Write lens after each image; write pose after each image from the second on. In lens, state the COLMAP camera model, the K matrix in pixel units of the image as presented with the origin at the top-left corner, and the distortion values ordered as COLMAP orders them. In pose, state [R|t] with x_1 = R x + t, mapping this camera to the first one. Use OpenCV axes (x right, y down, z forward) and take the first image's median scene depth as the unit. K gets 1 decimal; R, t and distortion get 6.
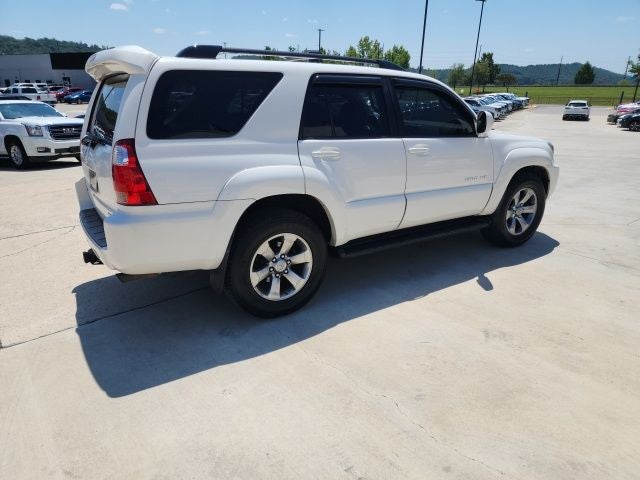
lens RADIAL K [[425.1, 0, 315.7], [0, 425.1, 245.6], [0, 0, 1]] dist [0.073261, -0.061026]
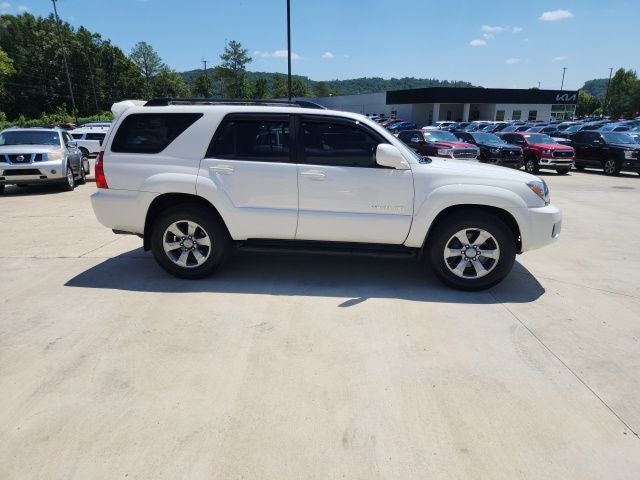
lens RADIAL K [[425.1, 0, 325.2], [0, 425.1, 245.2], [0, 0, 1]] dist [0.073261, -0.061026]
pose [[0.771046, 0.173279, -0.612749, 1.155199], [-0.210342, 0.977557, 0.011761, -0.060455], [0.601036, 0.119818, 0.790190, 0.129763]]
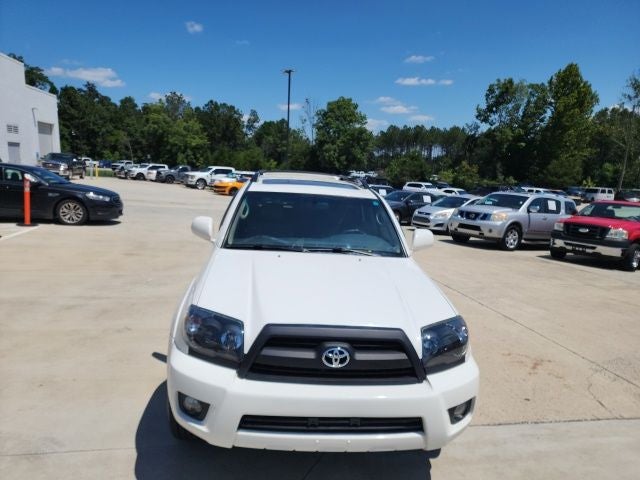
lens RADIAL K [[429.1, 0, 312.6], [0, 429.1, 241.1], [0, 0, 1]] dist [0.070015, -0.062590]
pose [[-0.475843, 0.120523, -0.871233, 1.382559], [-0.337561, 0.889681, 0.307441, -0.789735], [0.812174, 0.440388, -0.382665, 1.936716]]
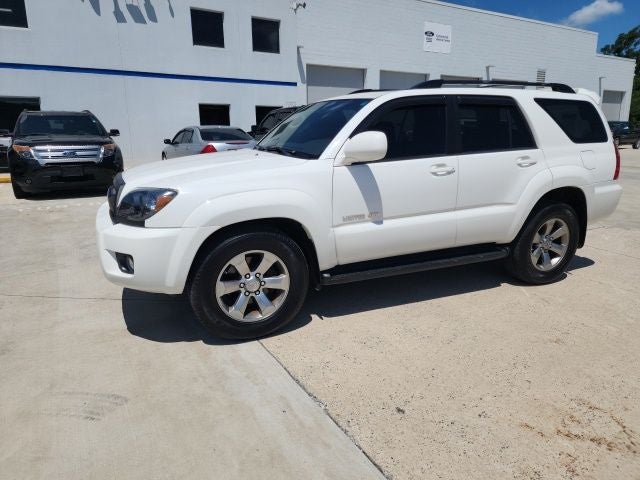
lens RADIAL K [[429.1, 0, 314.4], [0, 429.1, 227.2], [0, 0, 1]] dist [0.070015, -0.062590]
pose [[-0.989367, -0.036392, 0.140814, 0.118279], [0.043452, 0.850010, 0.524972, -0.868817], [-0.138798, 0.525508, -0.839390, 2.626865]]
